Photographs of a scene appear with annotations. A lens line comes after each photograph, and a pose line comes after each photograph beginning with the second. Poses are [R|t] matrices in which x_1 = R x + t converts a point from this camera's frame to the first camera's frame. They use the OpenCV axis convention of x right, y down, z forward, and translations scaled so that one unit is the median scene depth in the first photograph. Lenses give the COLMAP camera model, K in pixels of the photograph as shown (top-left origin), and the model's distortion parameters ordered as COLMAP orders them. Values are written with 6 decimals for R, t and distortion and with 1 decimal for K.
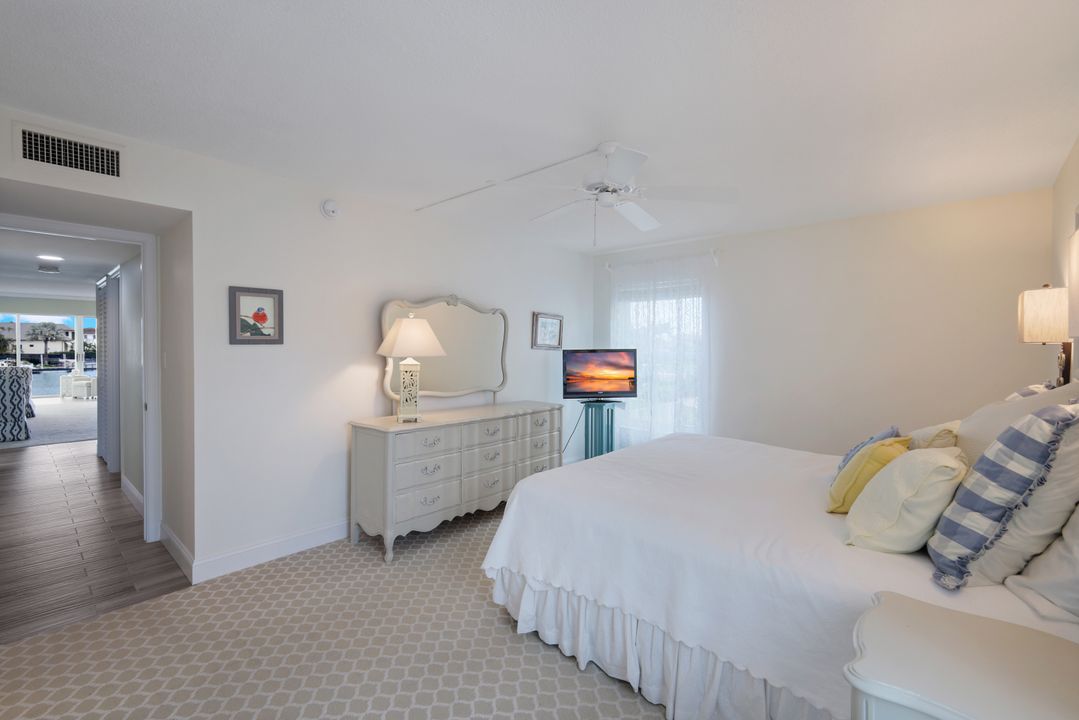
lens RADIAL K [[472.8, 0, 541.5], [0, 472.8, 359.5], [0, 0, 1]] dist [0.008293, -0.001976]
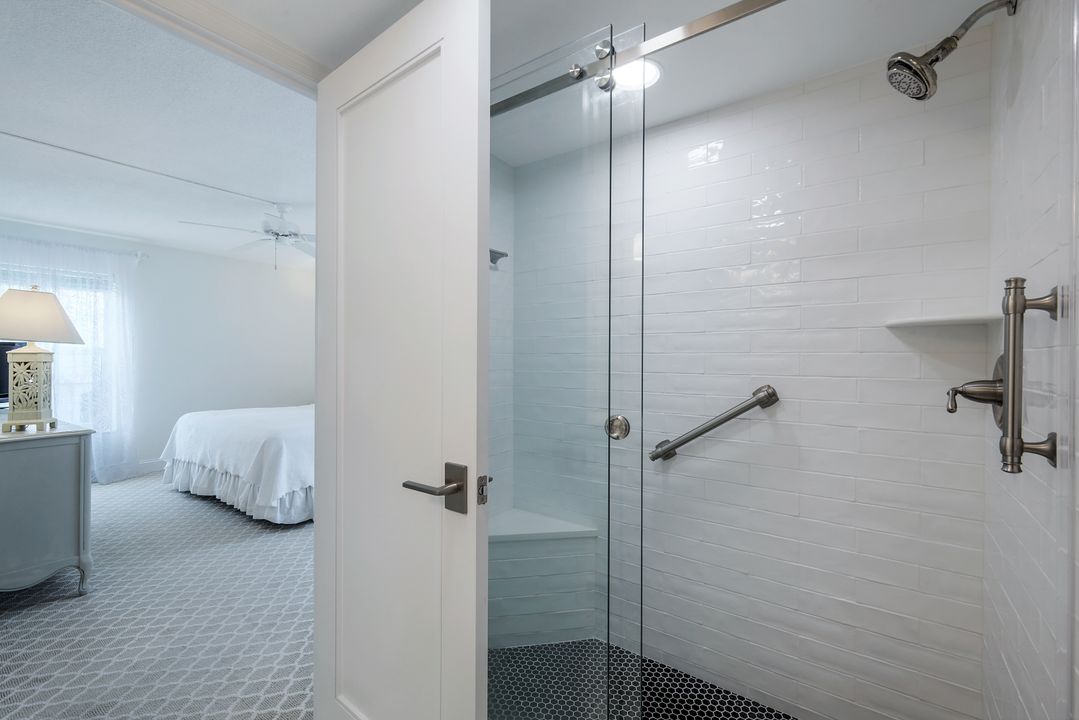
lens RADIAL K [[472.8, 0, 543.9], [0, 472.8, 362.8], [0, 0, 1]] dist [0.008293, -0.001976]
pose [[-0.108008, -0.012684, 0.994069, -1.114371], [0.018351, 0.999723, 0.014750, 0.029916], [-0.993981, 0.019836, -0.107746, 0.270170]]
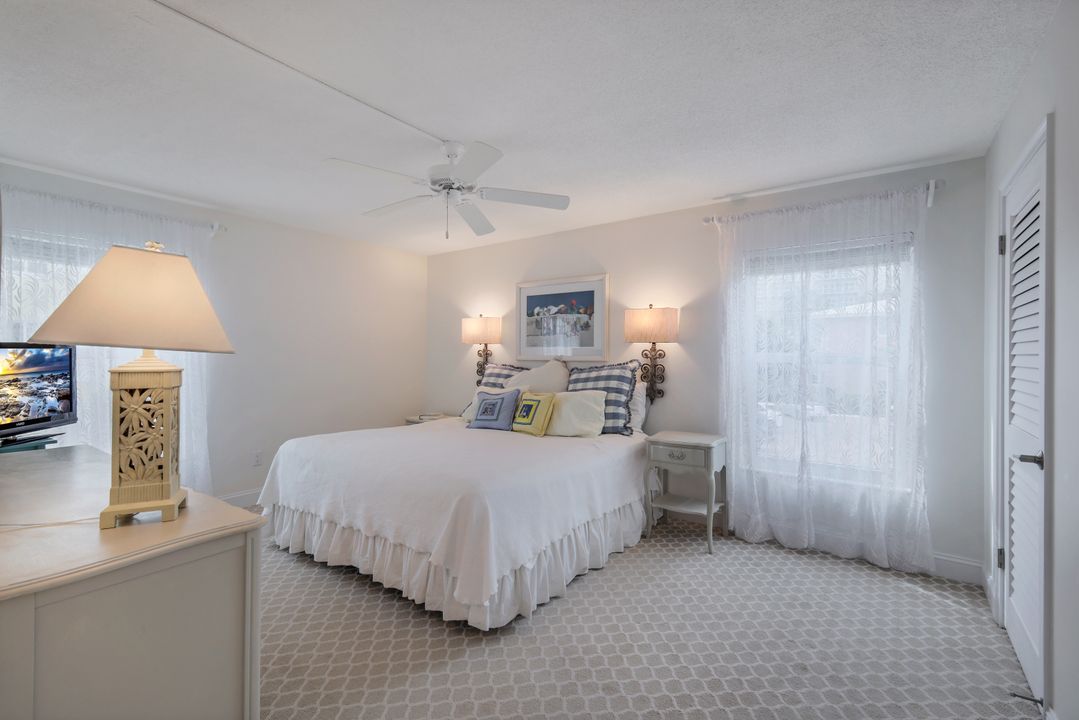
lens RADIAL K [[472.8, 0, 538.8], [0, 472.8, 356.2], [0, 0, 1]] dist [0.008293, -0.001976]
pose [[-0.104798, -0.008741, 0.994455, -0.703583], [0.017291, 0.999794, 0.010610, -0.000453], [-0.994343, 0.018307, -0.104625, 0.715438]]
